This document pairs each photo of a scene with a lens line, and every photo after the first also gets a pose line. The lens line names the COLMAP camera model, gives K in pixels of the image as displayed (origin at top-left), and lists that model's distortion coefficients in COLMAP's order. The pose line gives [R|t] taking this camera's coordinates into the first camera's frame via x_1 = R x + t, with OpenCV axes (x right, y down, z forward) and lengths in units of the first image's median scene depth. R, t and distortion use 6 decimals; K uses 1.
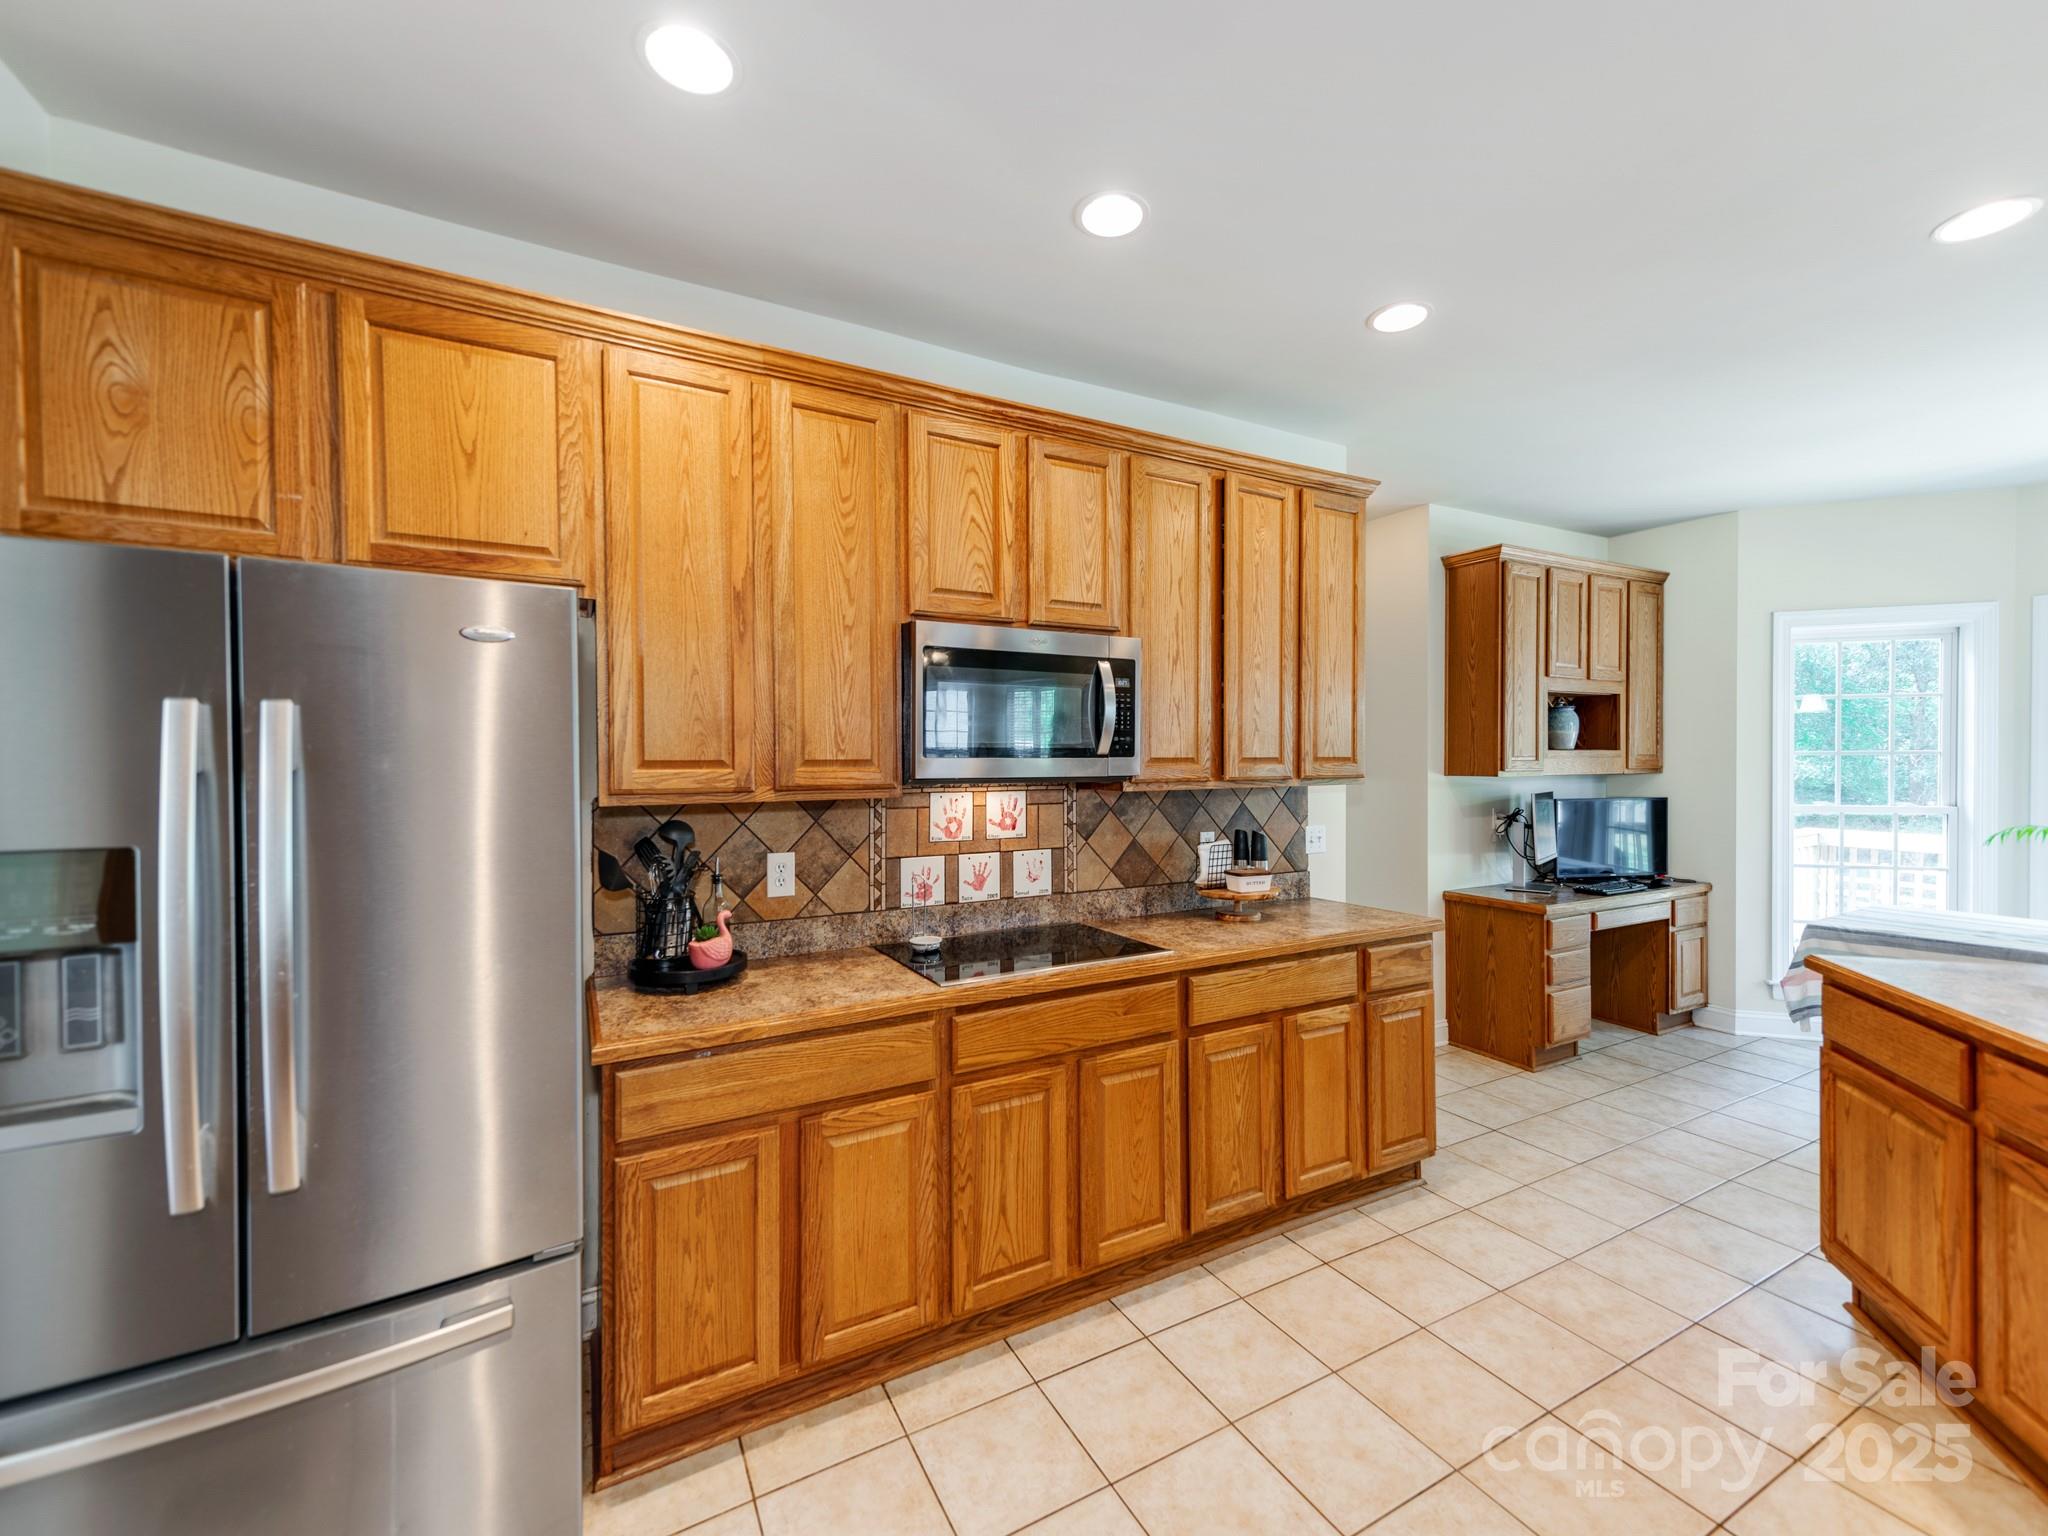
lens RADIAL K [[832.3, 0, 1039.2], [0, 832.3, 766.4], [0, 0, 1]] dist [0.010287, -0.000162]
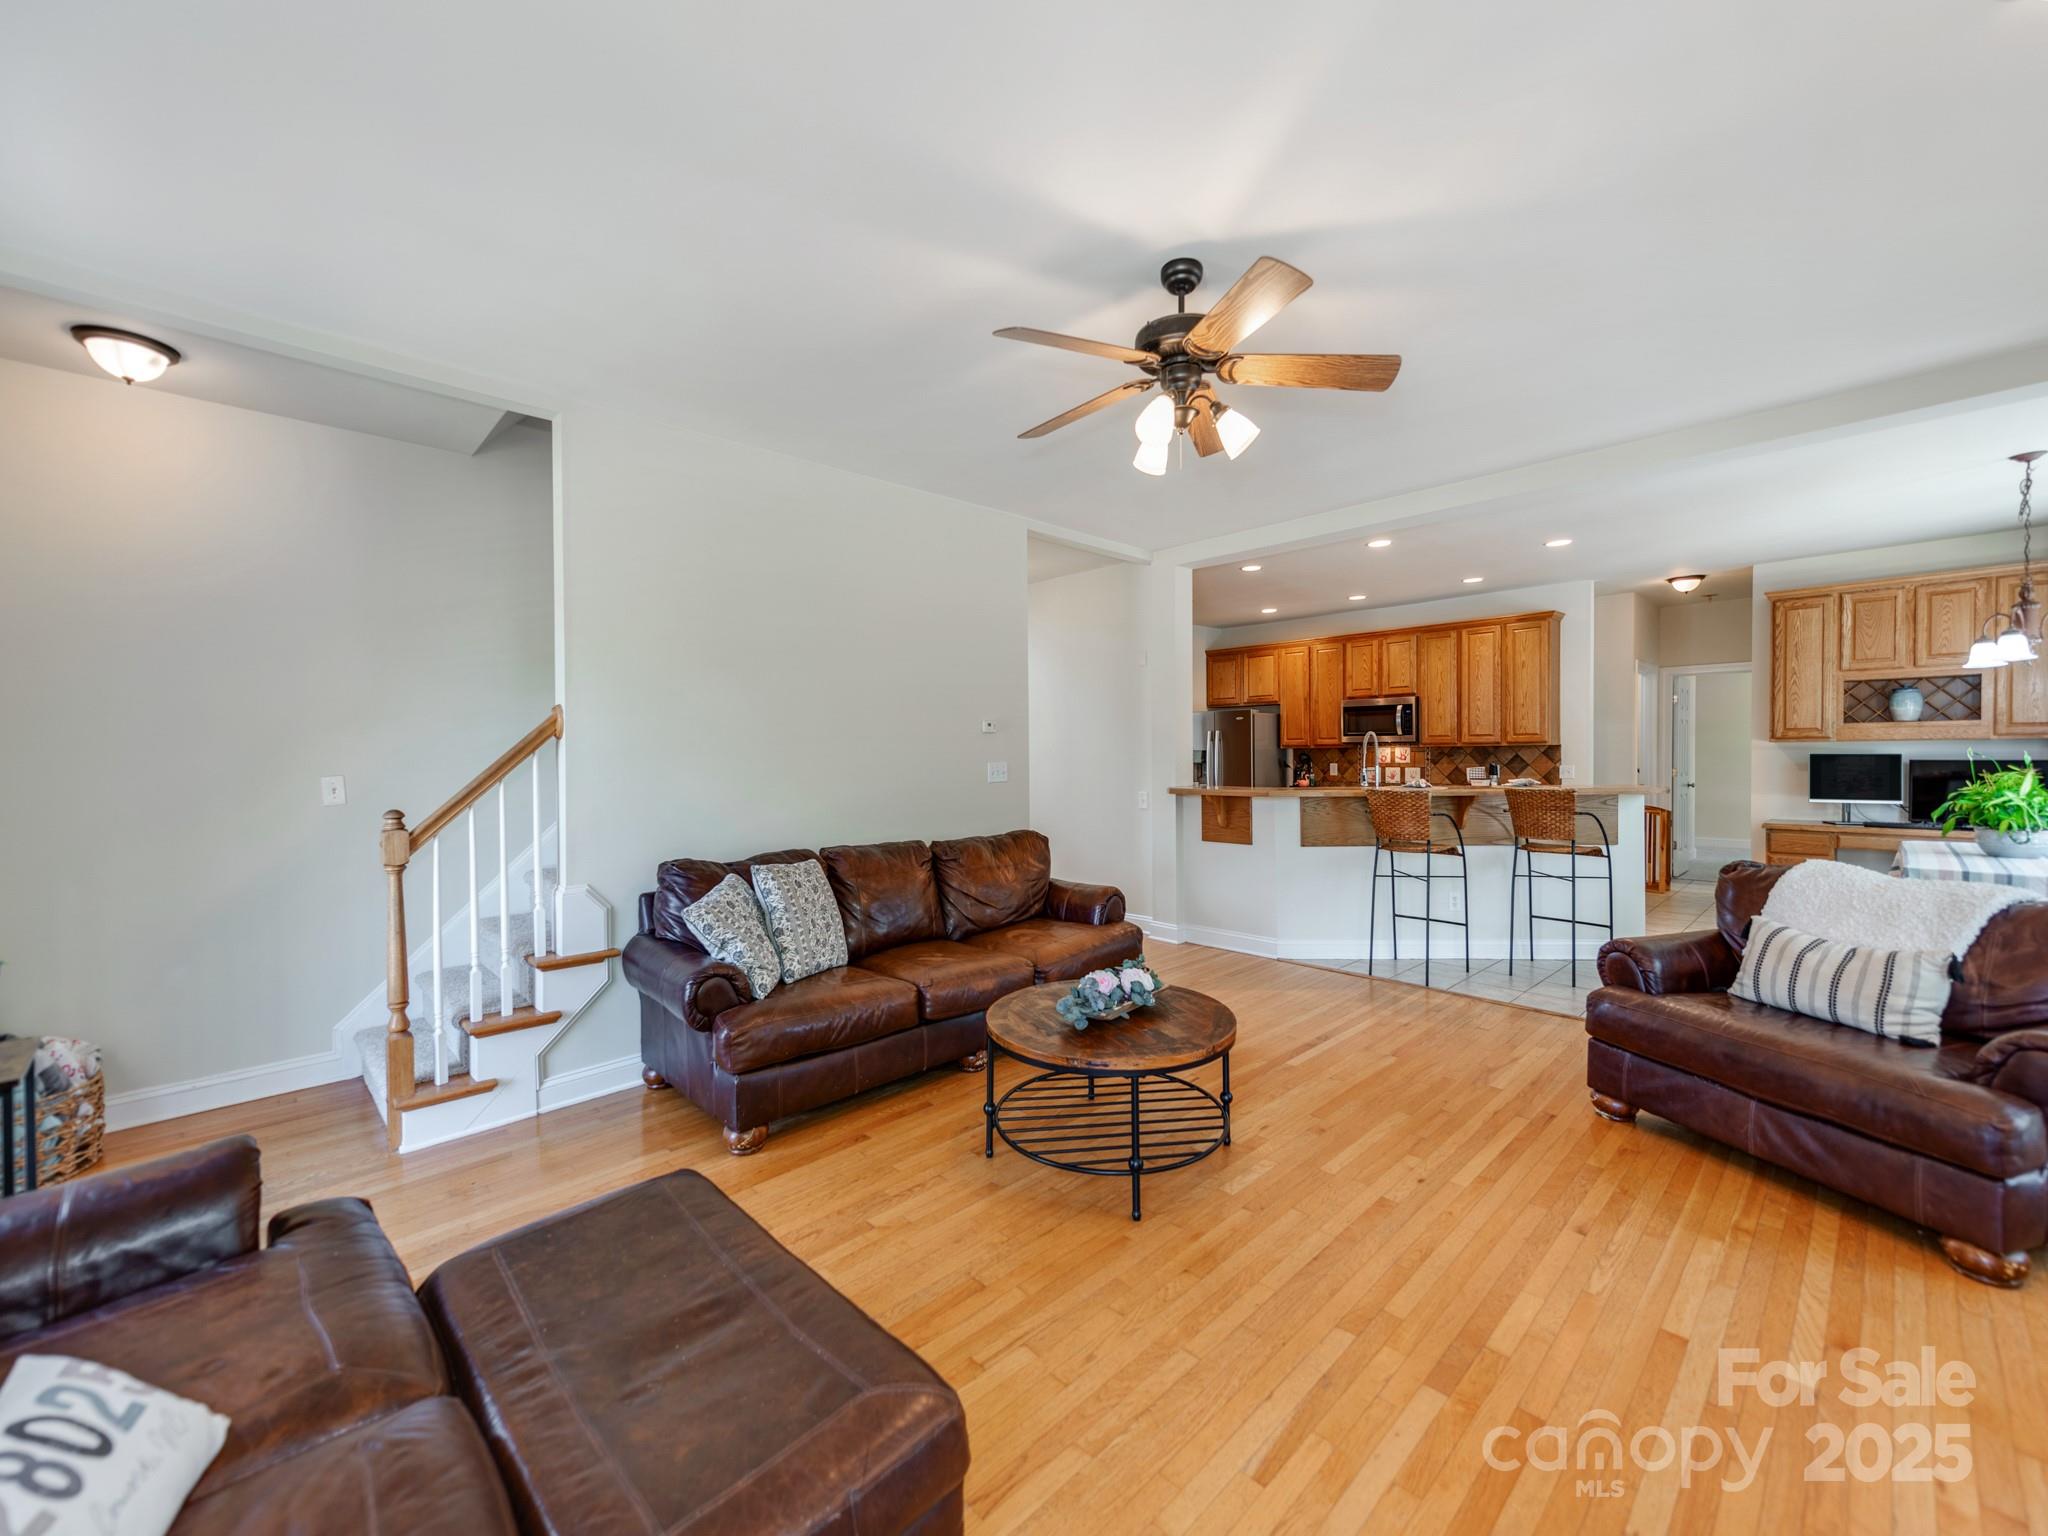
lens RADIAL K [[832.3, 0, 1039.4], [0, 832.3, 765.8], [0, 0, 1]] dist [0.010287, -0.000162]
pose [[0.271592, 0.015649, -0.962285, 2.521903], [-0.002397, 0.999876, 0.015584, 0.053593], [0.962410, -0.001925, 0.271596, -1.087943]]
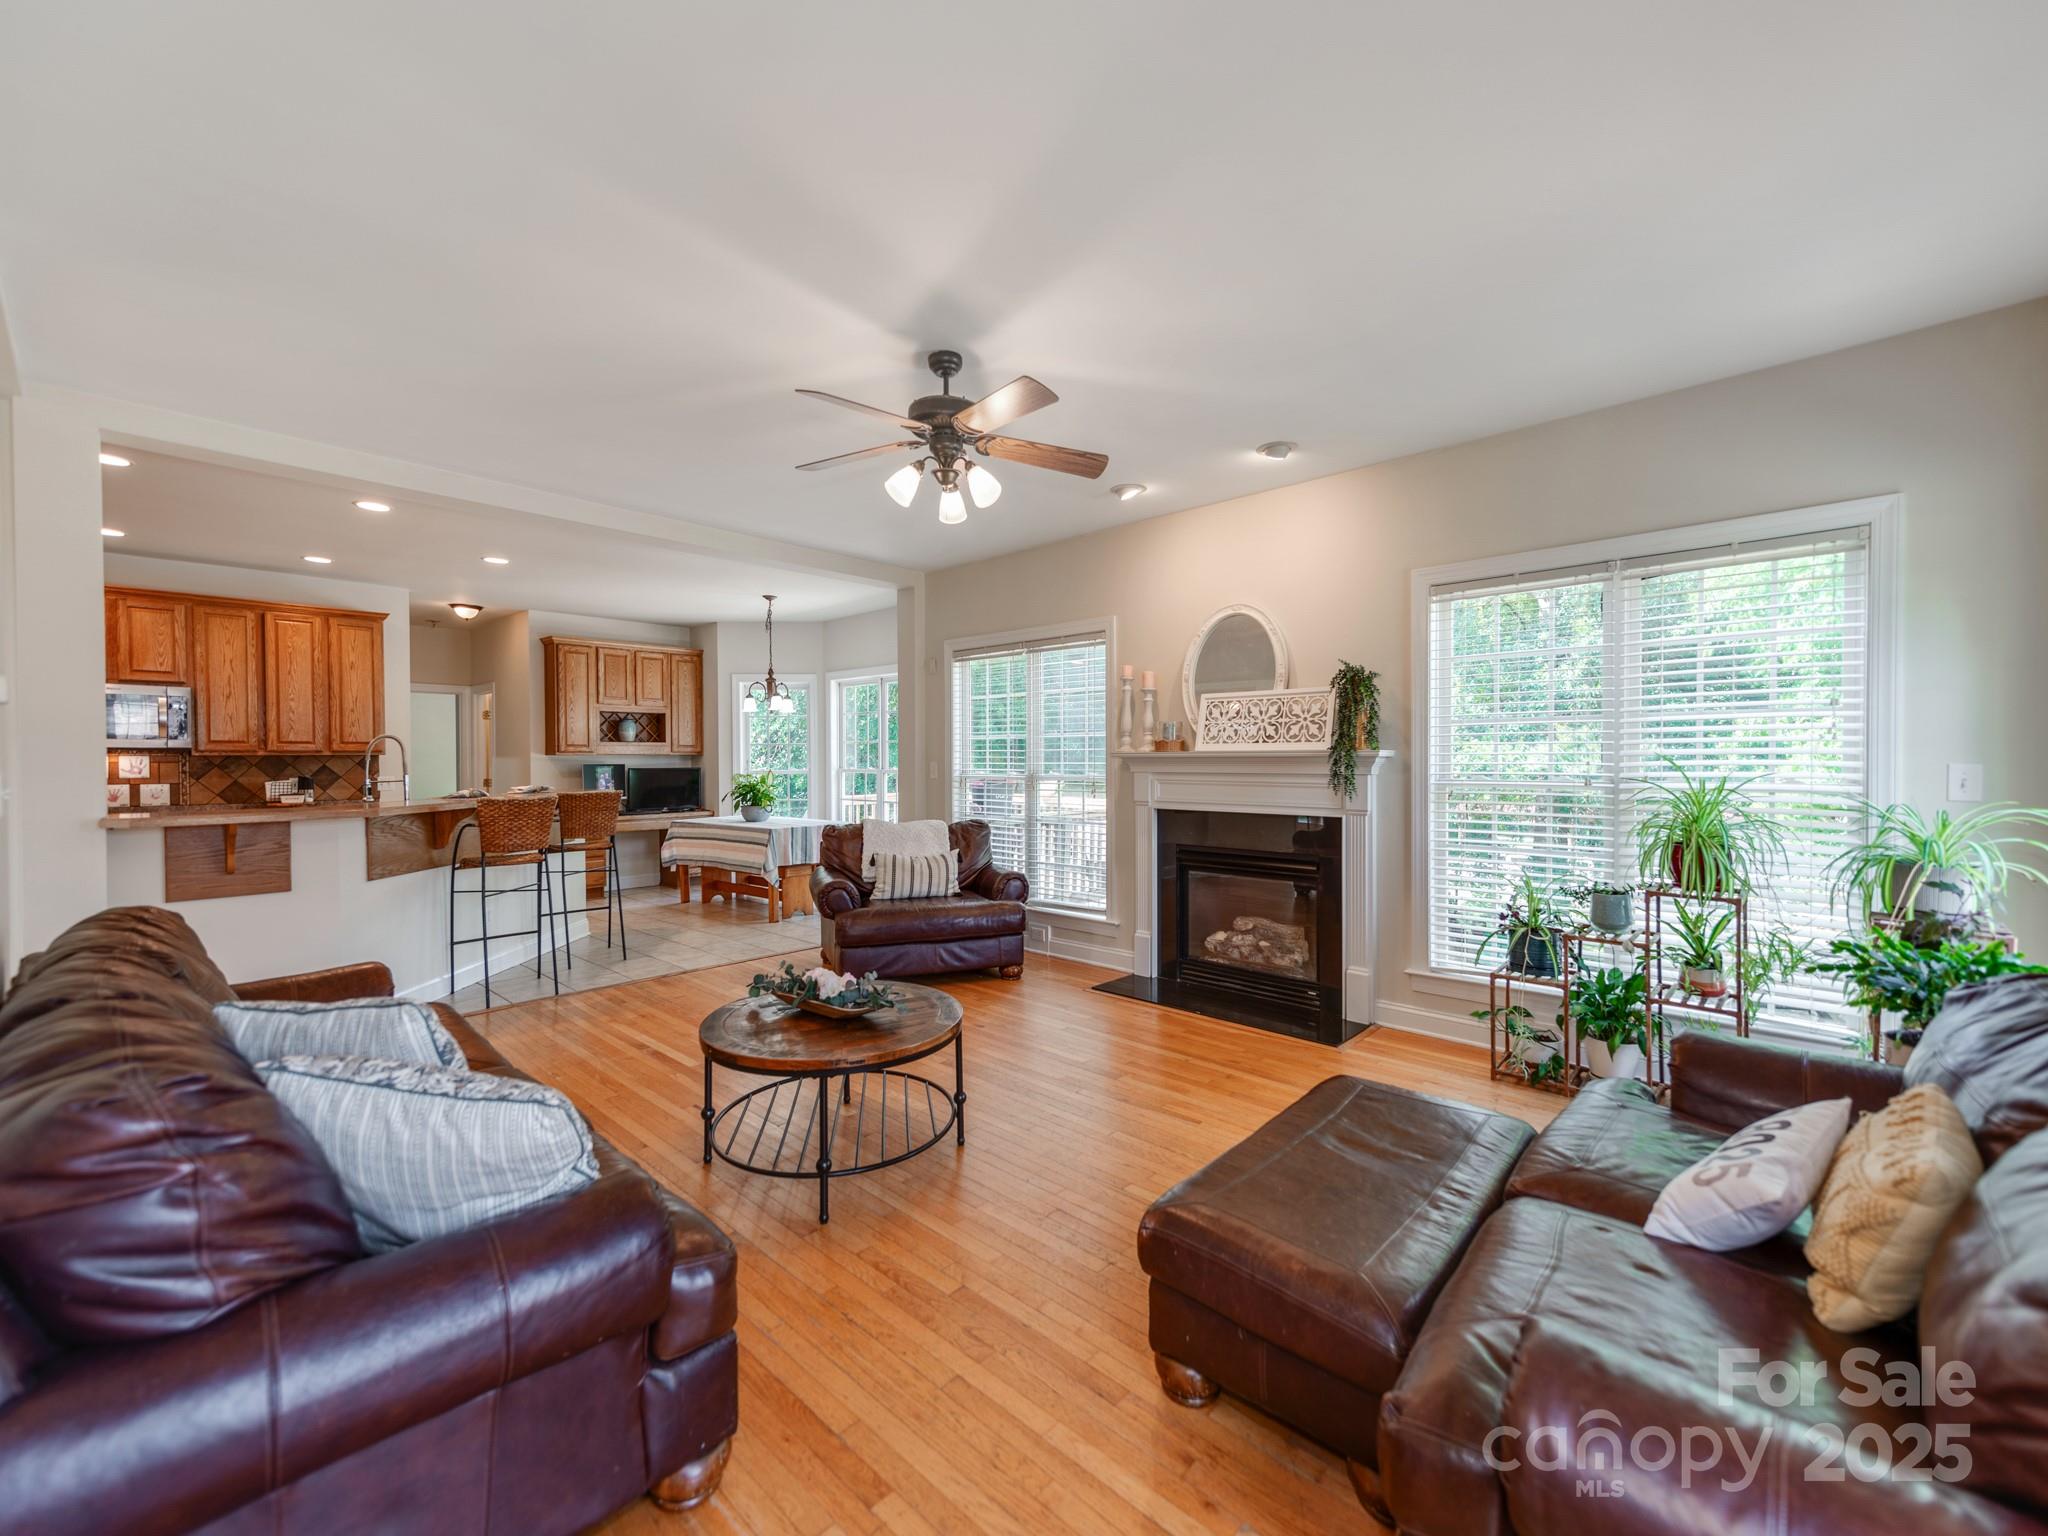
lens RADIAL K [[832.3, 0, 1019.1], [0, 832.3, 770.3], [0, 0, 1]] dist [0.010287, -0.000162]
pose [[0.949272, -0.006140, 0.314395, 1.443523], [0.006328, 0.999980, 0.000423, 0.080988], [-0.314391, 0.001588, 0.949292, -1.769049]]
